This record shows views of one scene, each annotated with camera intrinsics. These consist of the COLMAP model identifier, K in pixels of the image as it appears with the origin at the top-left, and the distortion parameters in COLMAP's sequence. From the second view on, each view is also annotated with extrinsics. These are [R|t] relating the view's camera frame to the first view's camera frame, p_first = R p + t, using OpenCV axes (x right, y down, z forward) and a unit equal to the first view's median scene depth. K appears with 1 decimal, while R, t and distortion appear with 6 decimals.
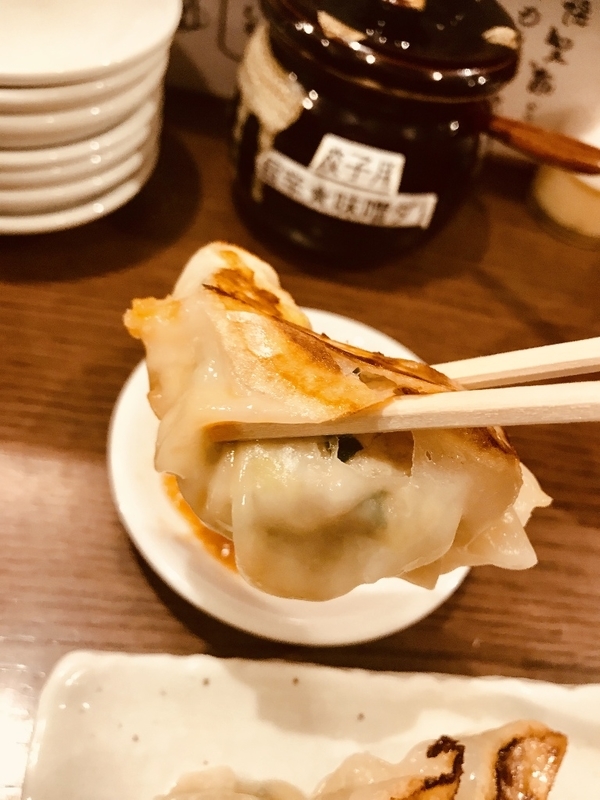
lens RADIAL K [[648.1, 0, 328.7], [0, 648.1, 400.4], [0, 0, 1]] dist [-0.004289, -0.100139]
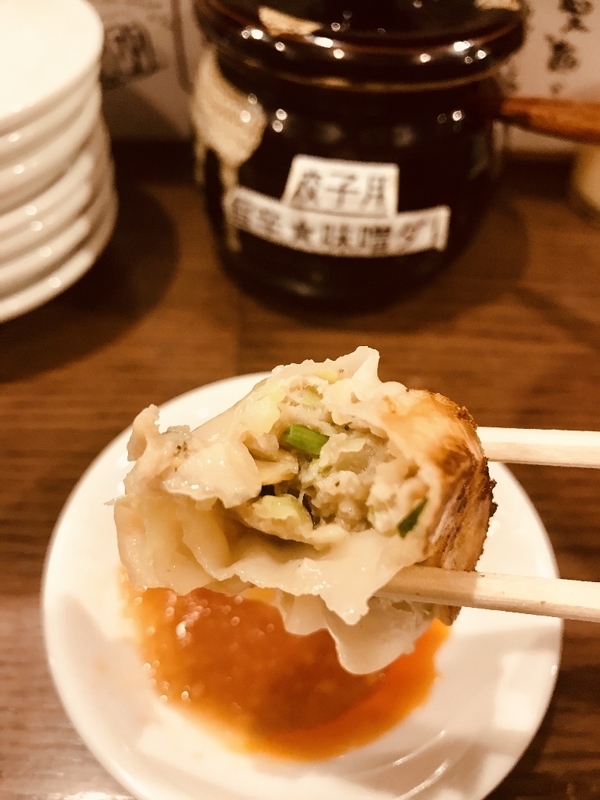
lens RADIAL K [[648.1, 0, 328.7], [0, 648.1, 400.4], [0, 0, 1]] dist [-0.004289, -0.100139]
pose [[0.984341, -0.138342, -0.109240, 0.077555], [0.131430, 0.988979, -0.068161, -0.048150], [0.117466, 0.052736, 0.991676, 0.211464]]
